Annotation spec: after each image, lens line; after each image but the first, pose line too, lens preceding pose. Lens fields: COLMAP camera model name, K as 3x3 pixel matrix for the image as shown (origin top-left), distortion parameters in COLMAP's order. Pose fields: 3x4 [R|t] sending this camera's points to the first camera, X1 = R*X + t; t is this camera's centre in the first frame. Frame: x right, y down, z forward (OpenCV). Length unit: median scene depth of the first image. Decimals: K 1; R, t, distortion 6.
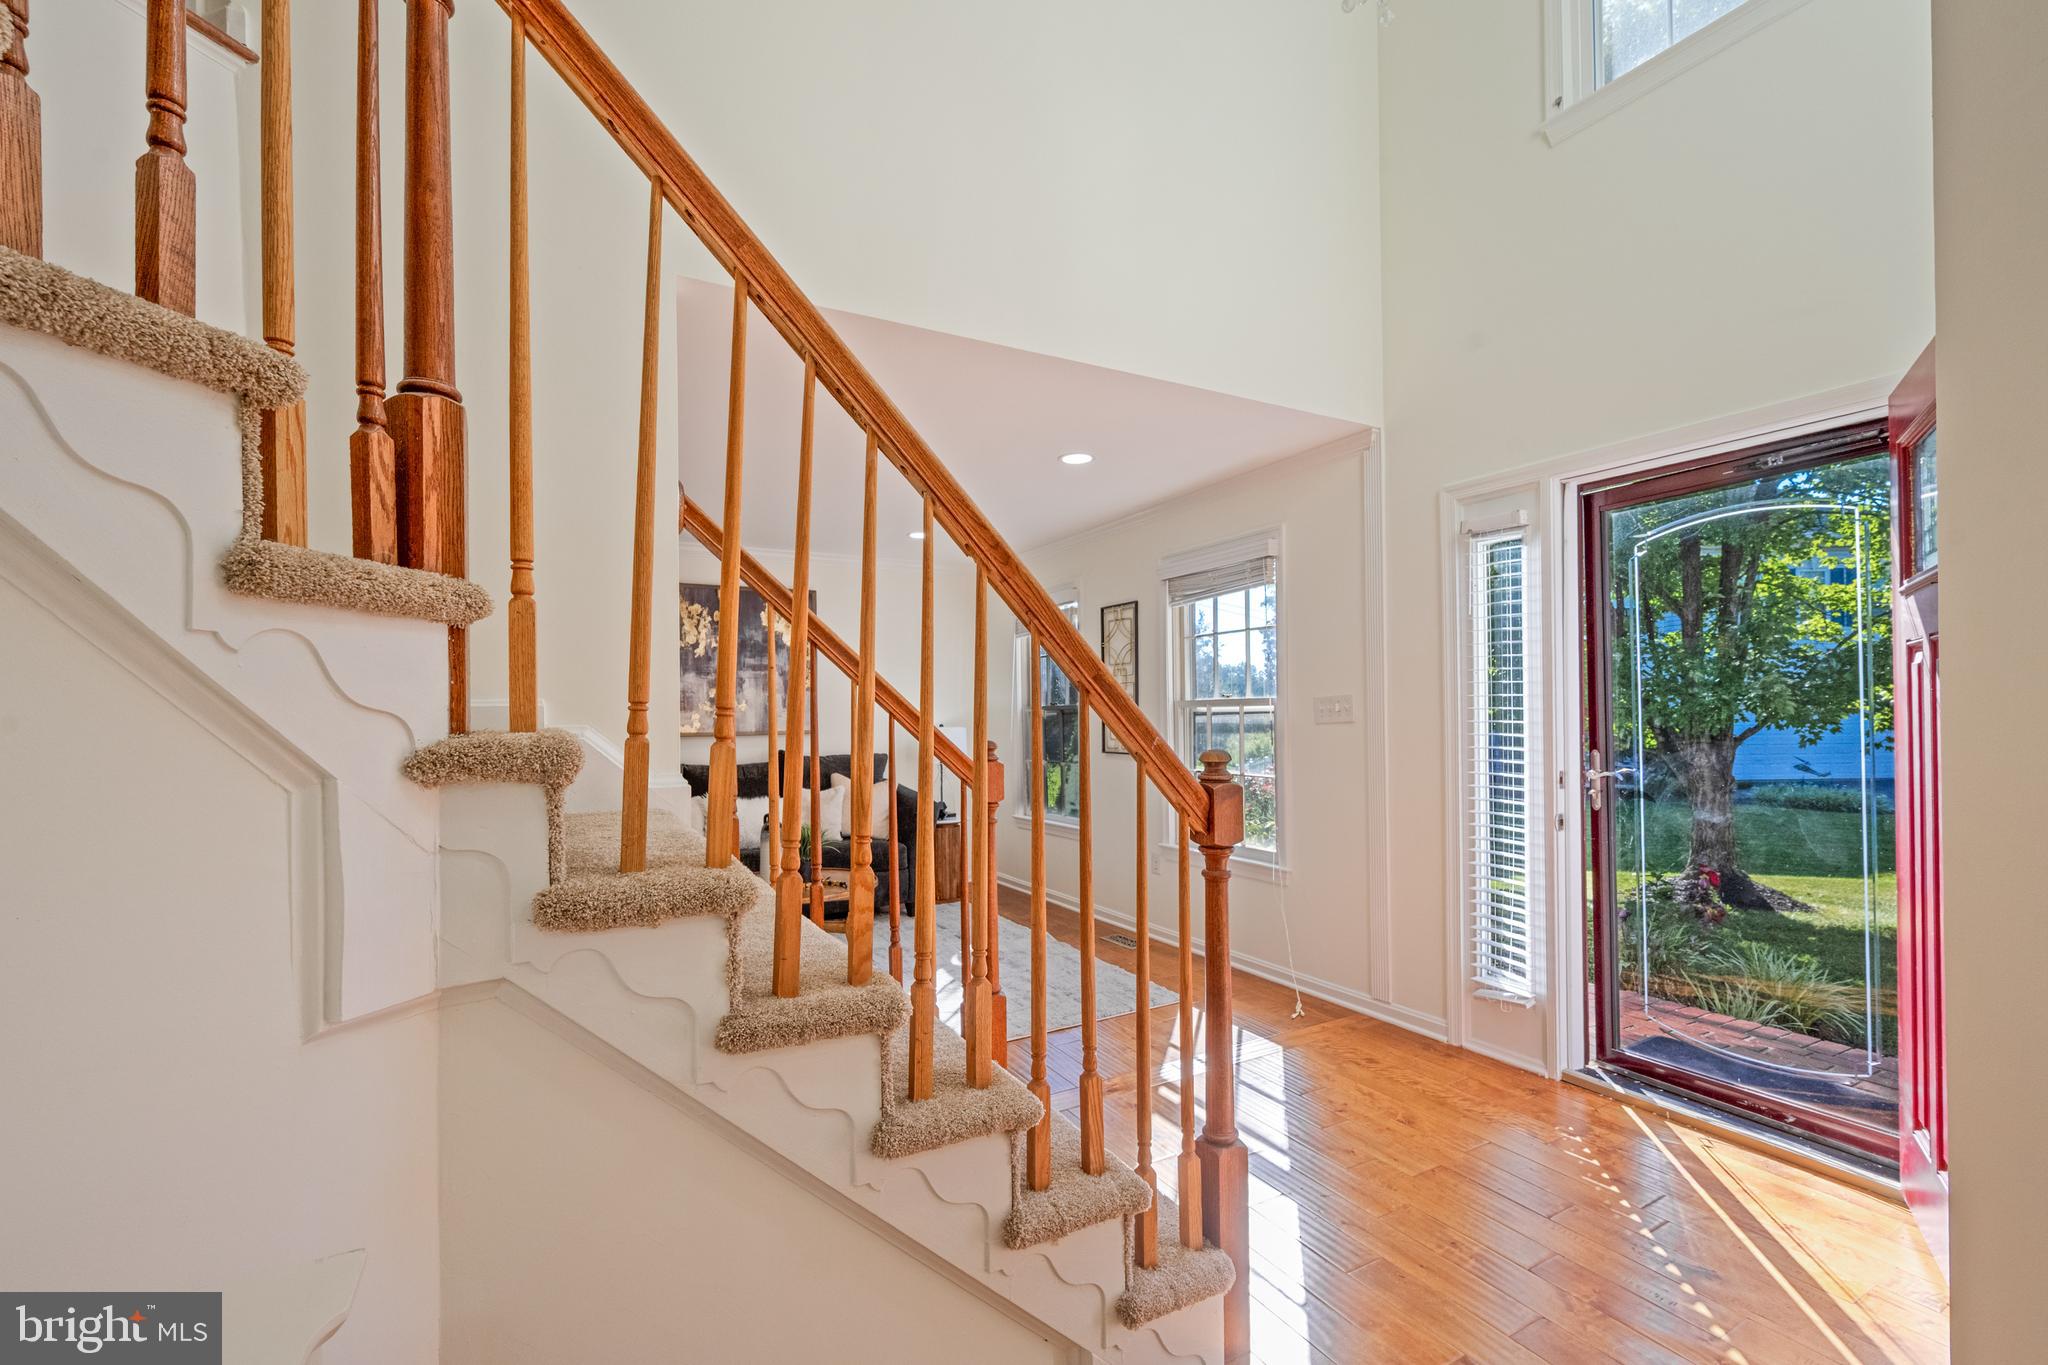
lens RADIAL K [[850.0, 0, 1026.8], [0, 850.0, 702.4], [0, 0, 1]] dist [-0.001687, -0.000158]
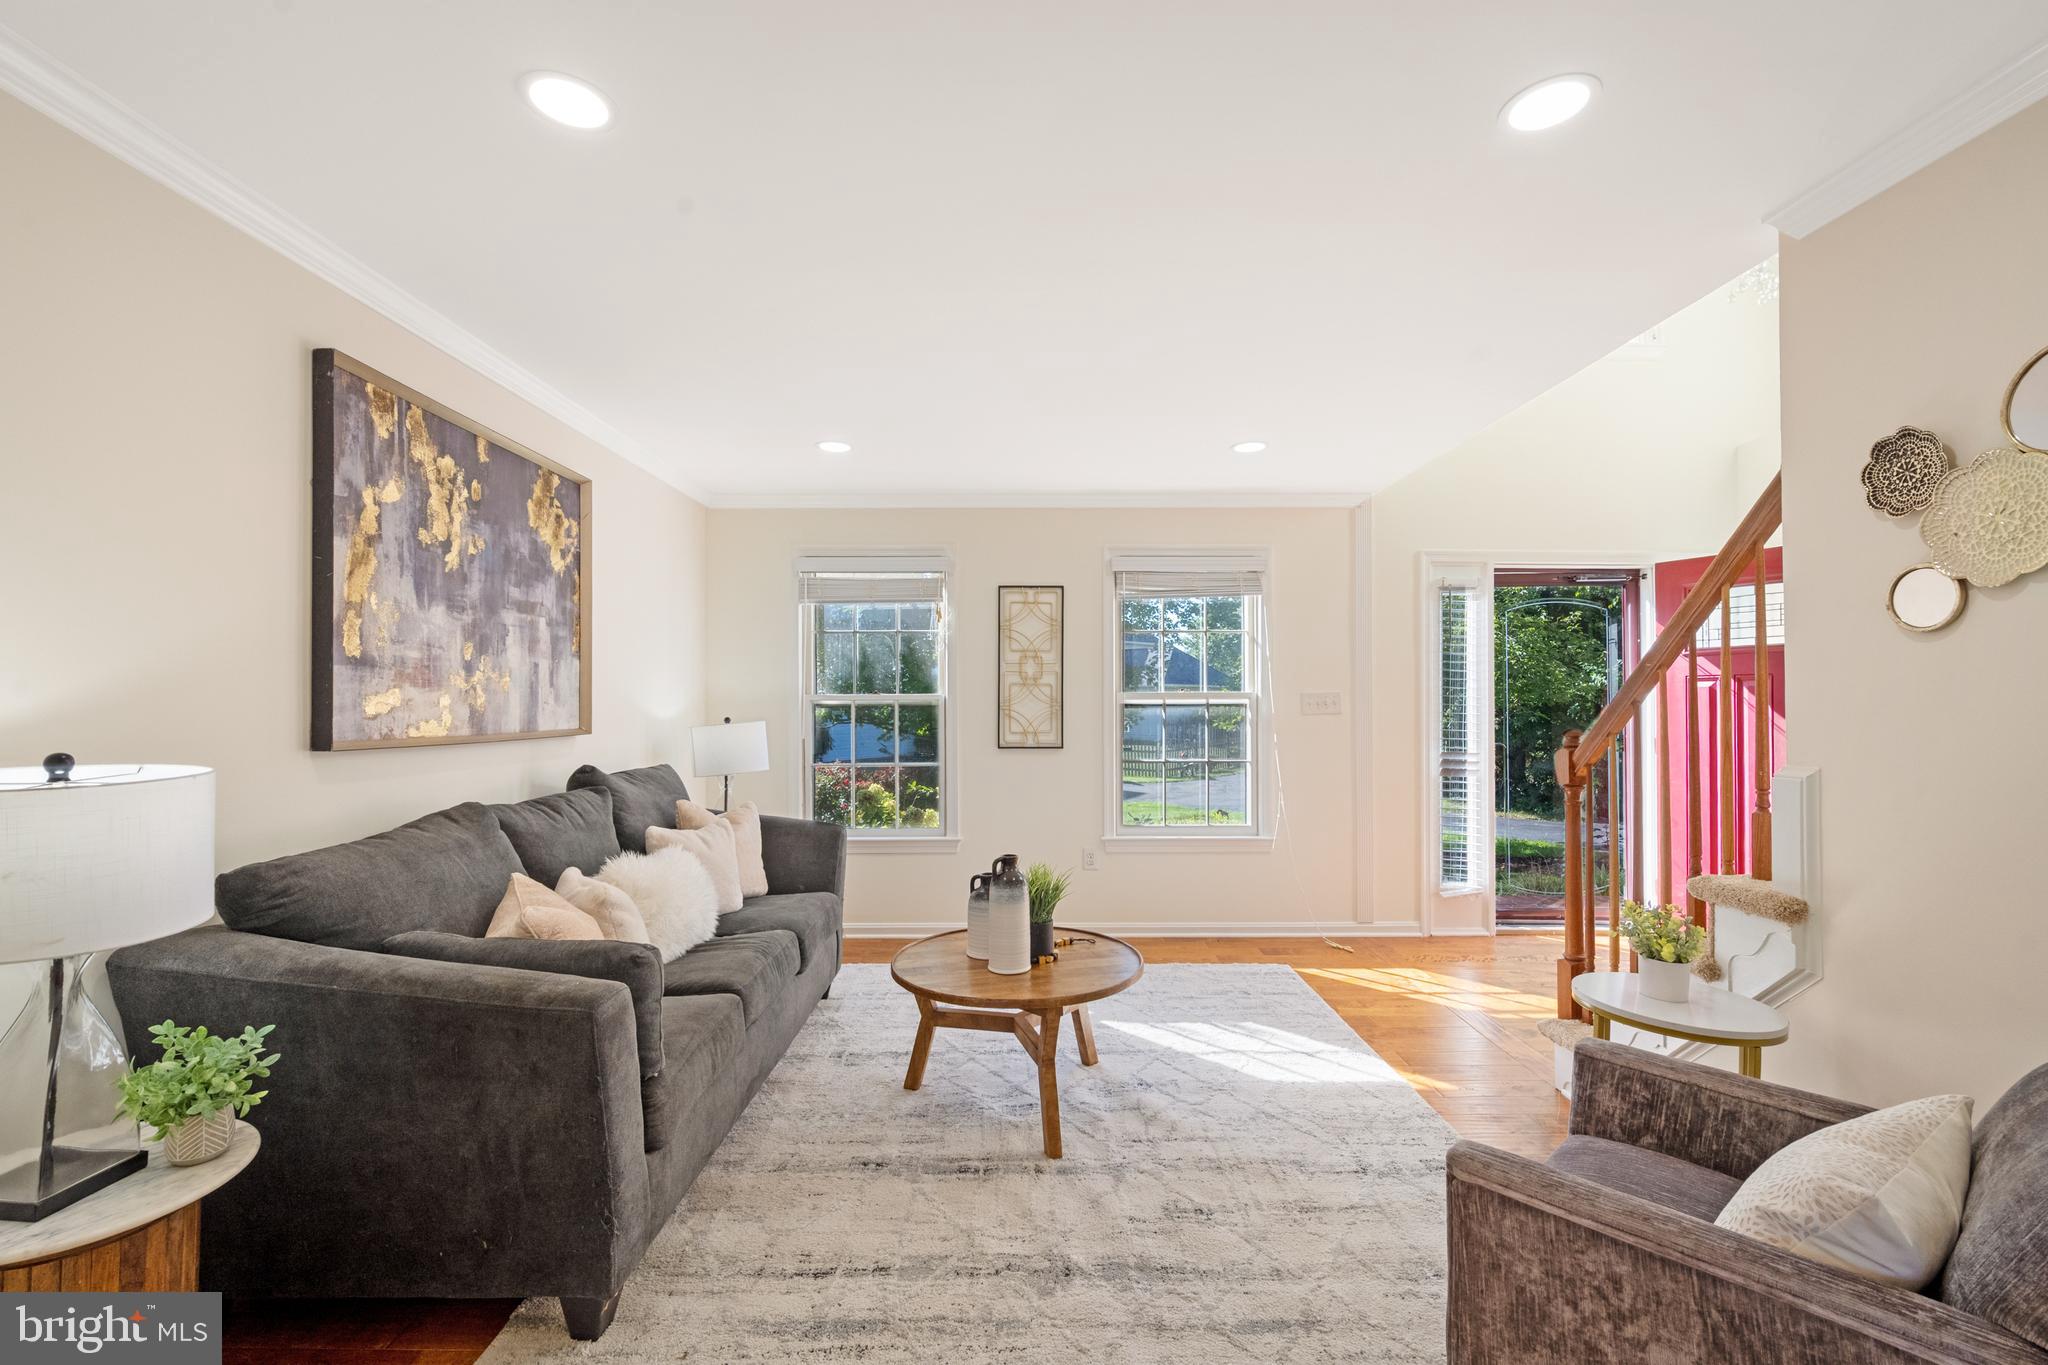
lens RADIAL K [[850.0, 0, 1026.8], [0, 850.0, 702.4], [0, 0, 1]] dist [-0.001687, -0.000158]
pose [[0.496305, 0.013256, 0.868047, -0.629650], [-0.019375, 0.999803, -0.004191, 0.013143], [-0.867932, -0.014739, 0.496464, 0.500276]]
